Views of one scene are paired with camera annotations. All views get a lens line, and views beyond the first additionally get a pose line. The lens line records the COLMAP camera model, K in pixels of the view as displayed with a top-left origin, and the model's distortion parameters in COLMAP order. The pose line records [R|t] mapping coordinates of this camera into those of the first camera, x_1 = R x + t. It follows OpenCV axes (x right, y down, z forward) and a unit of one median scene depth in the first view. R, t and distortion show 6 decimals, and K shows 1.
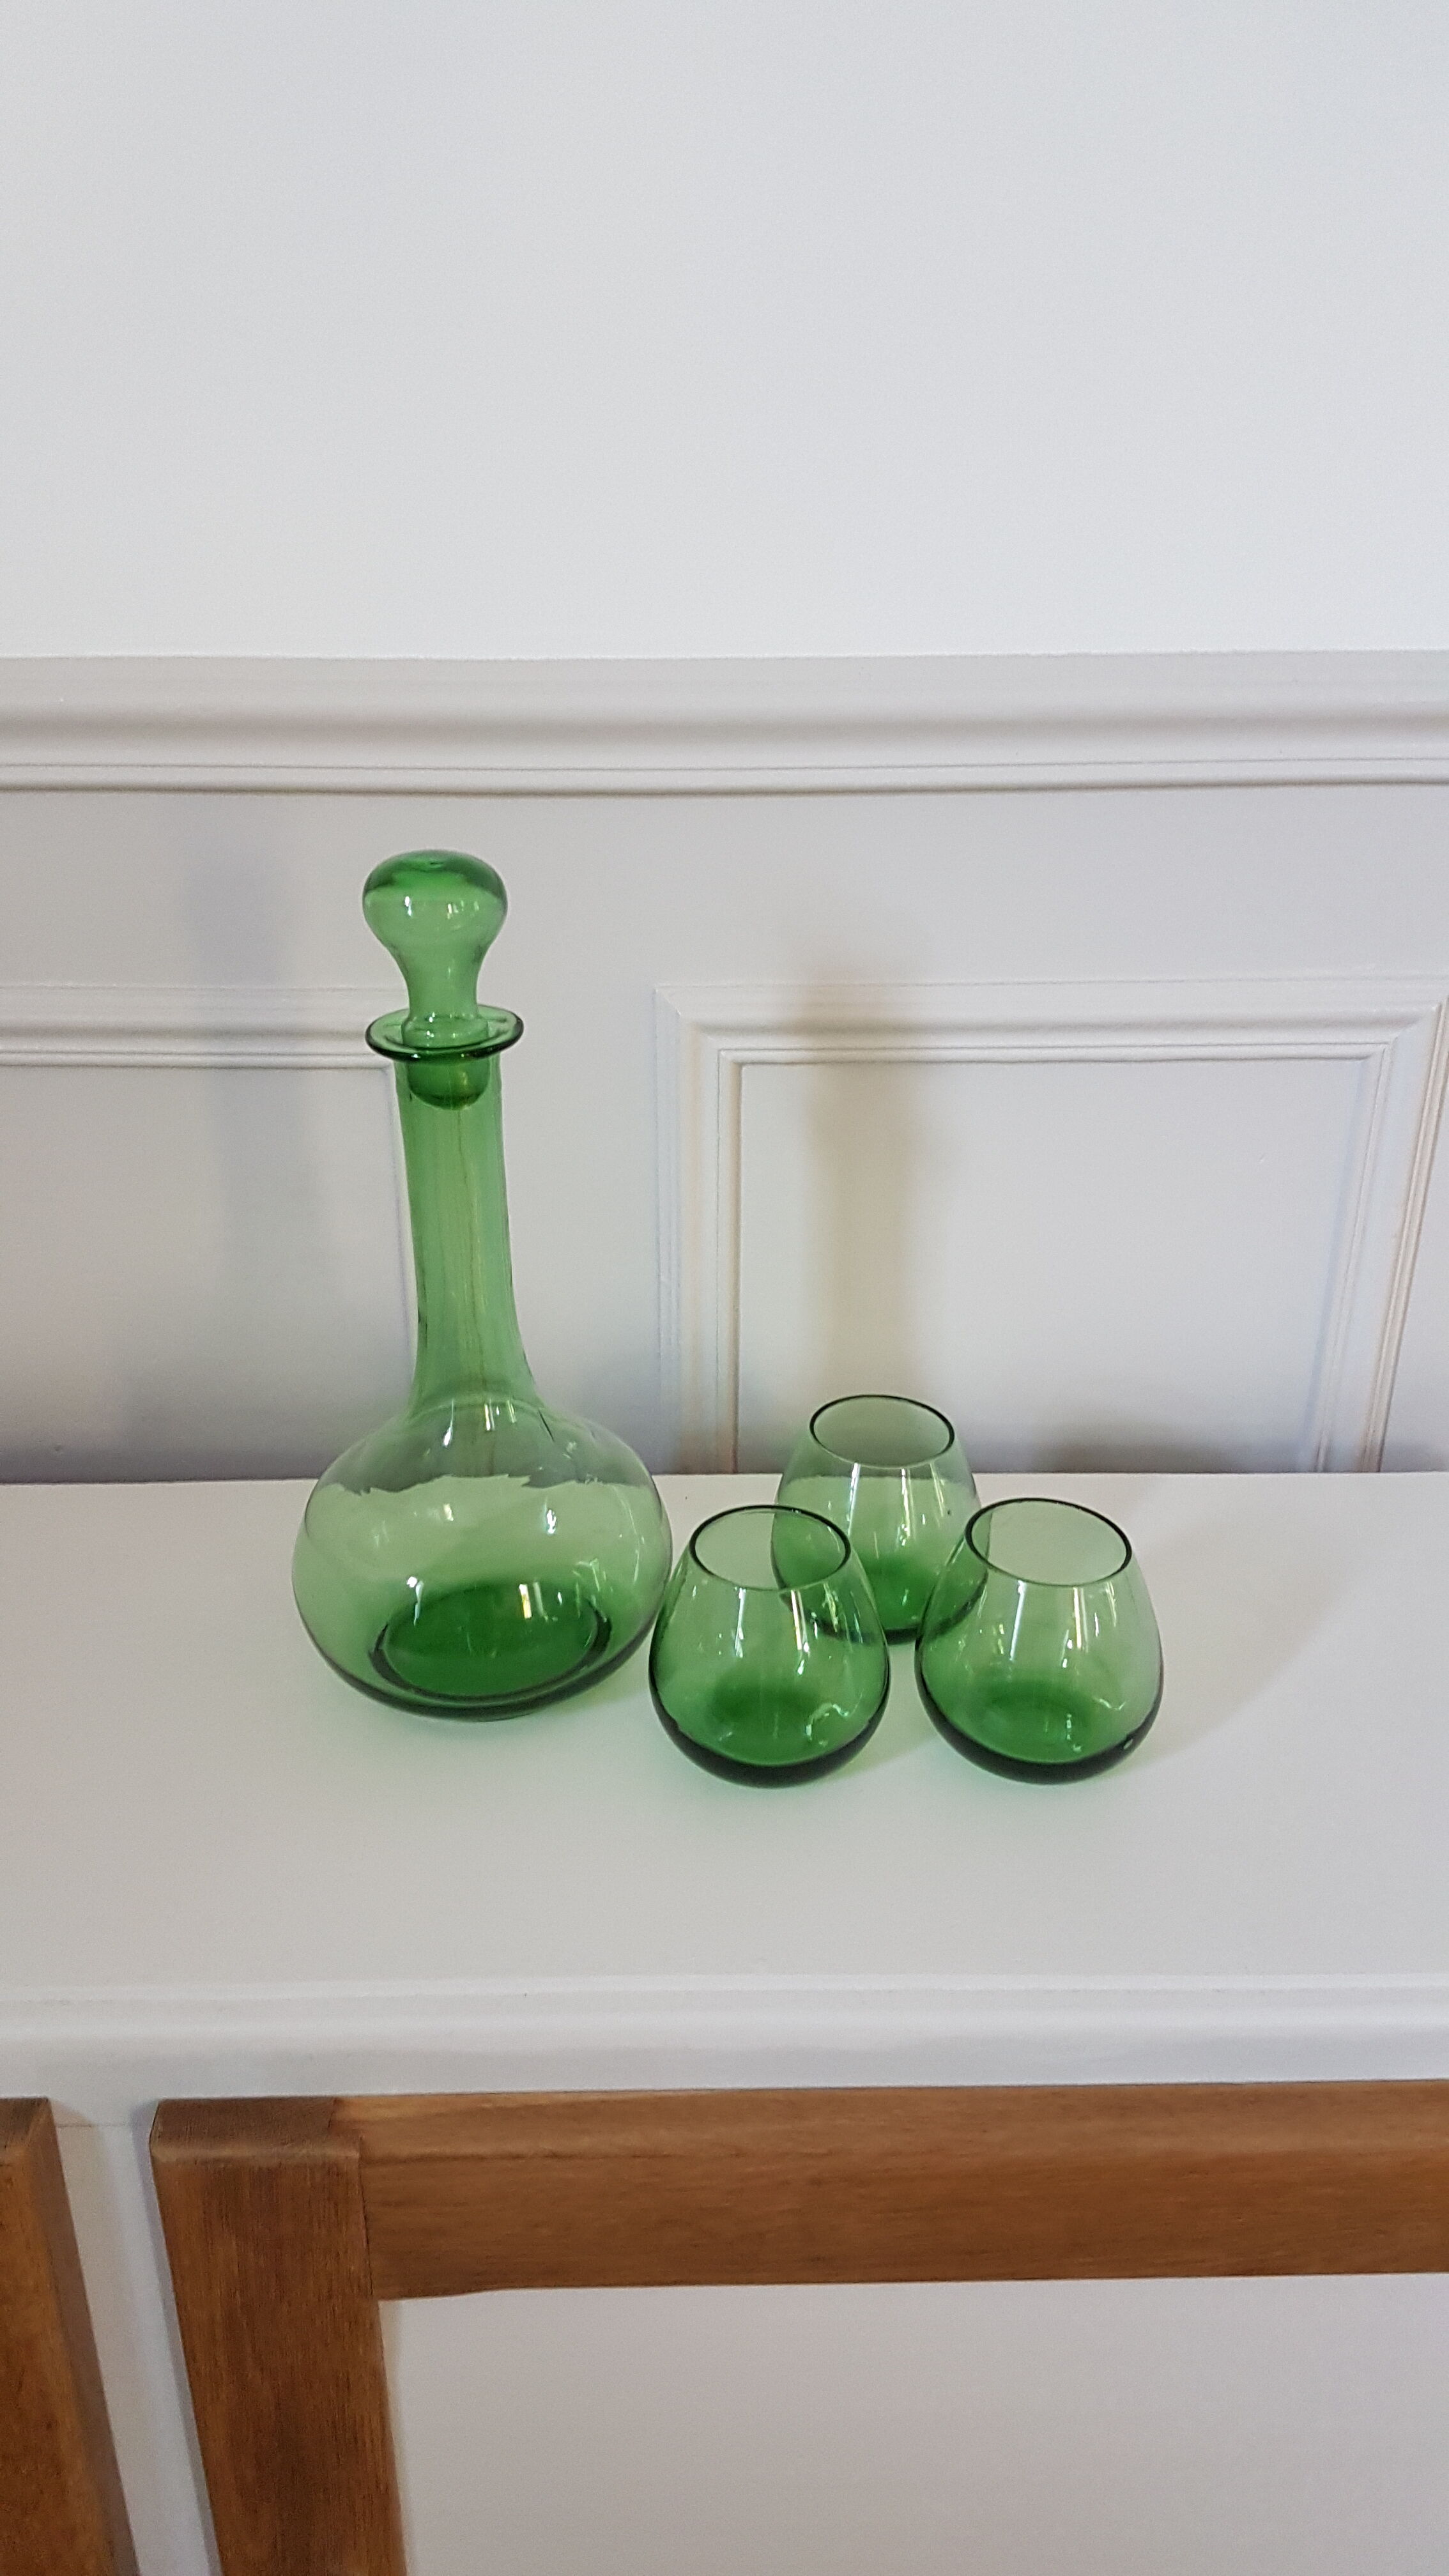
lens RADIAL K [[2045.9, 0, 740.7], [0, 2045.9, 1274.5], [0, 0, 1]] dist [0.085402, -0.077229]
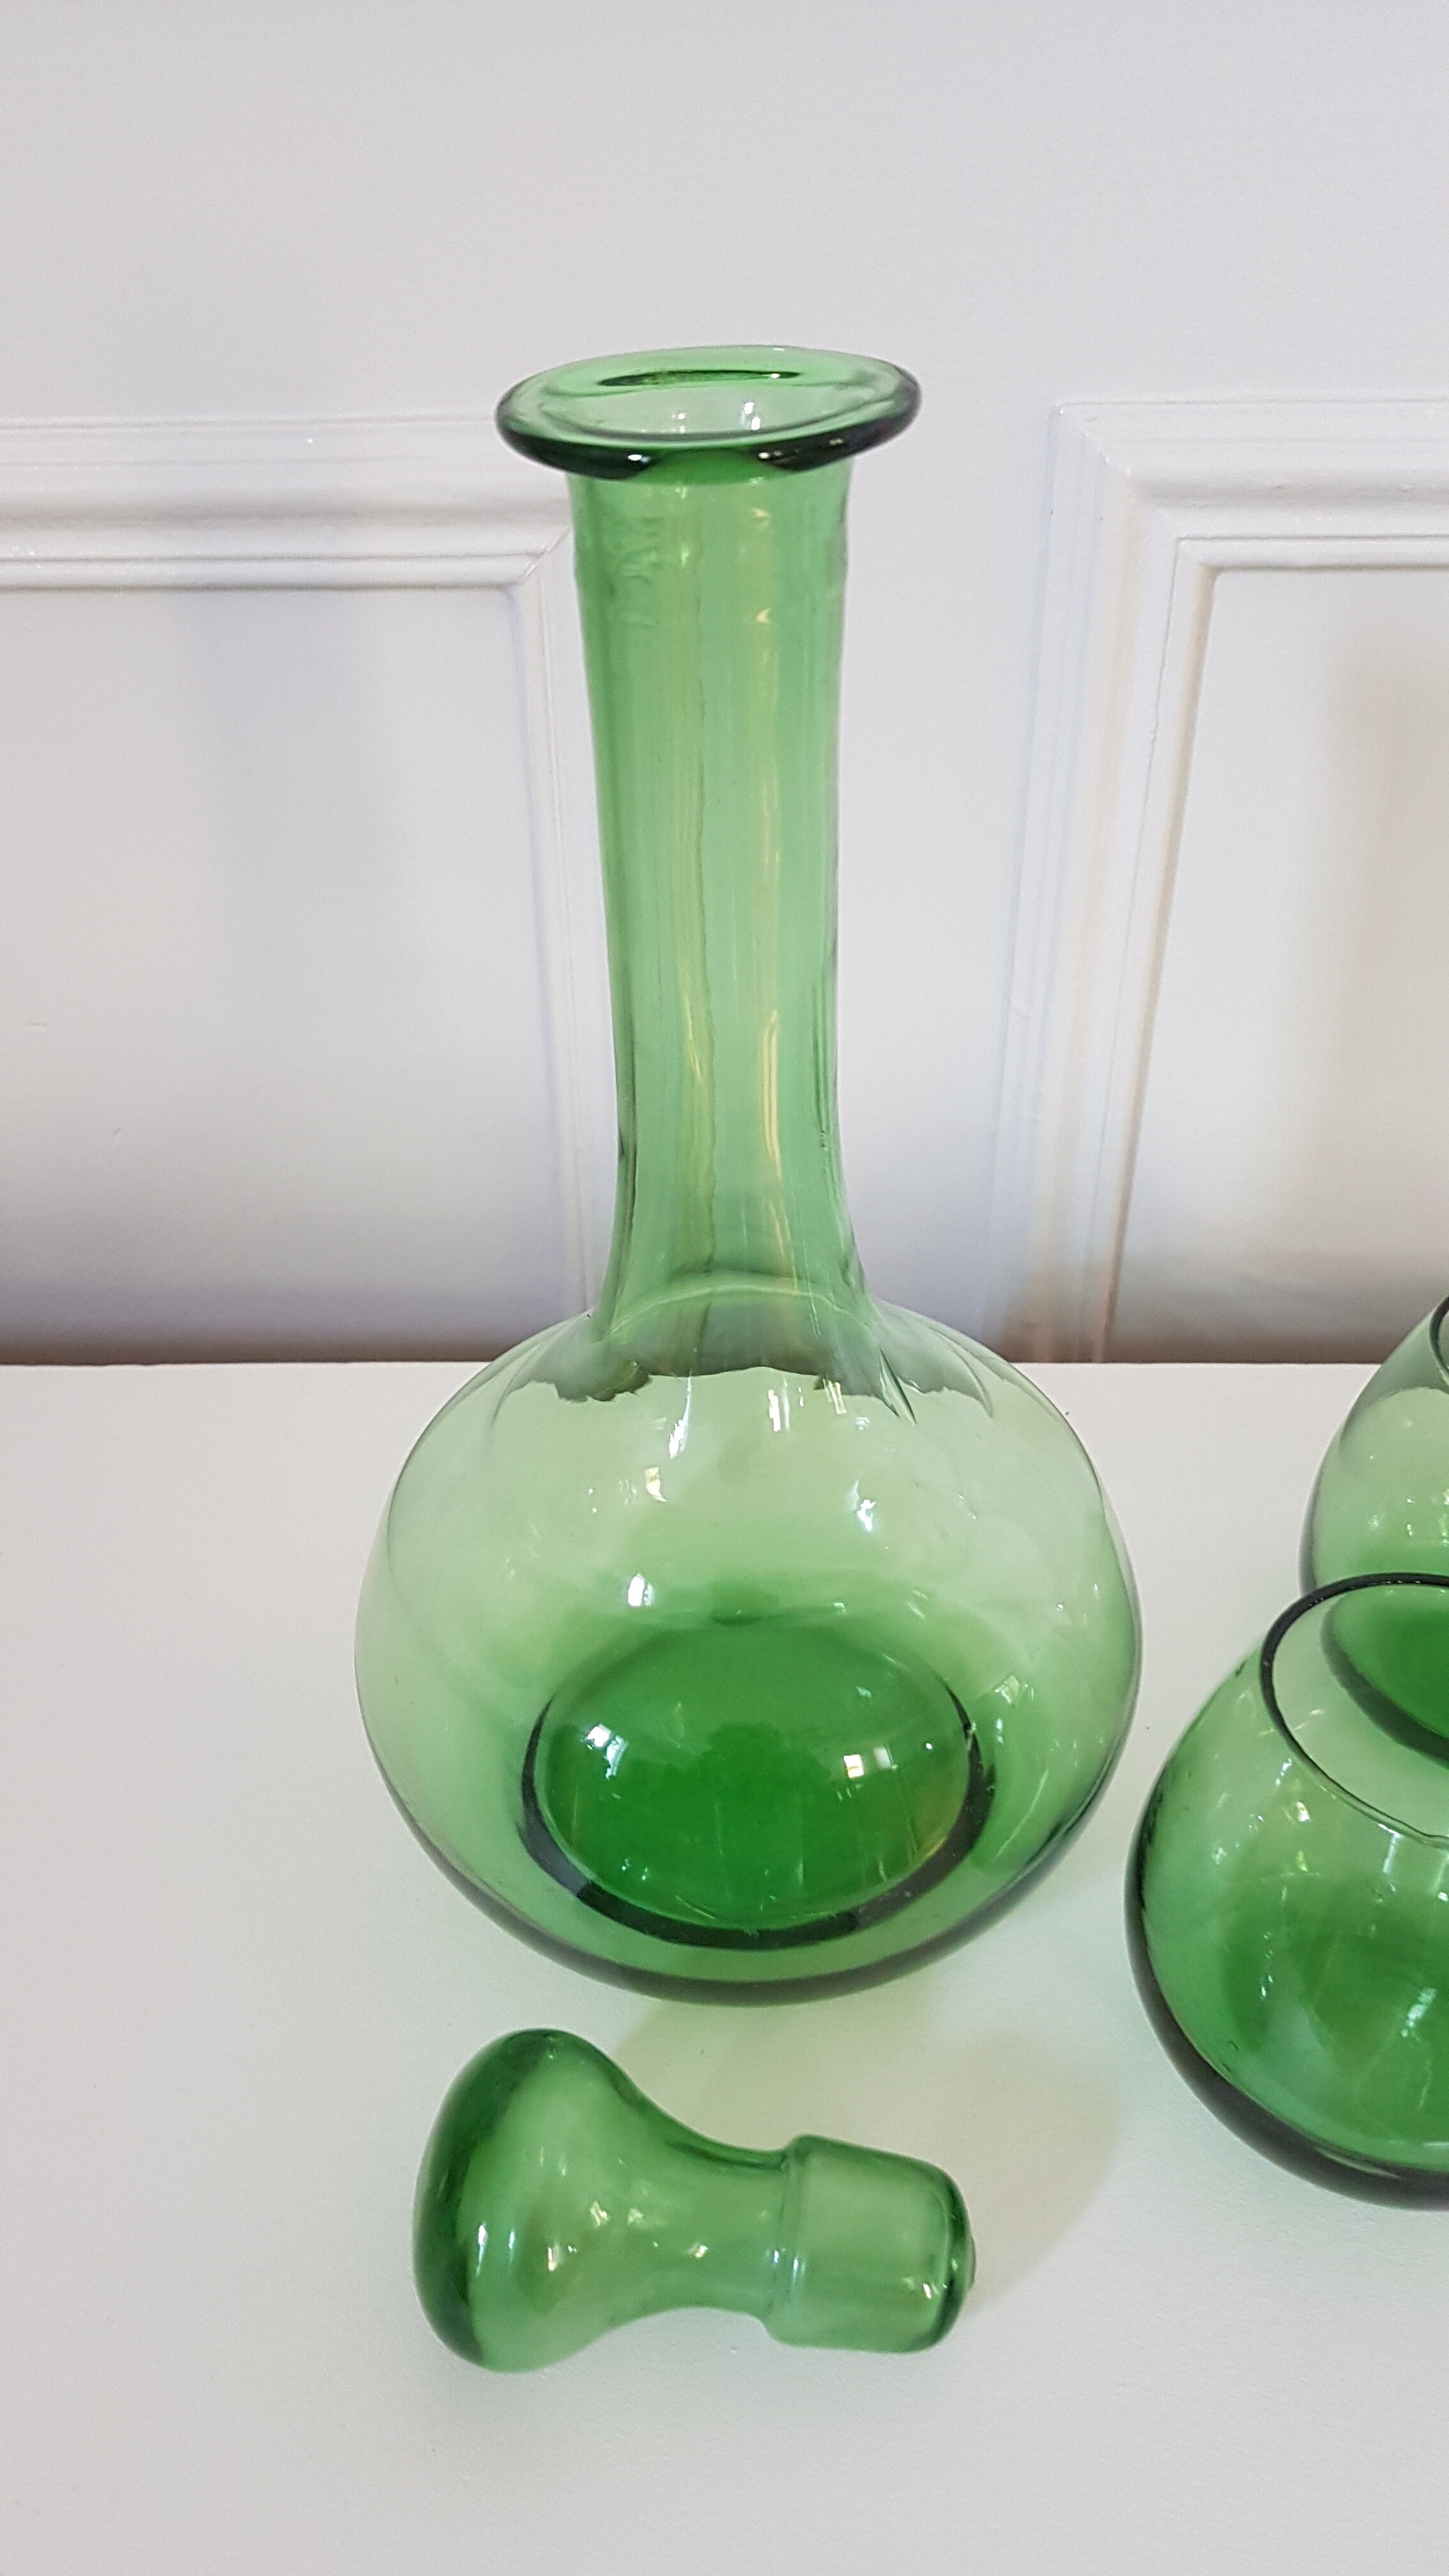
lens RADIAL K [[2045.9, 0, 684.4], [0, 2045.9, 1305.9], [0, 0, 1]] dist [0.085402, -0.077229]
pose [[0.997822, 0.012809, -0.064708, -0.097581], [-0.000250, 0.981693, 0.190470, -0.024286], [0.065963, -0.190039, 0.979558, 0.481376]]
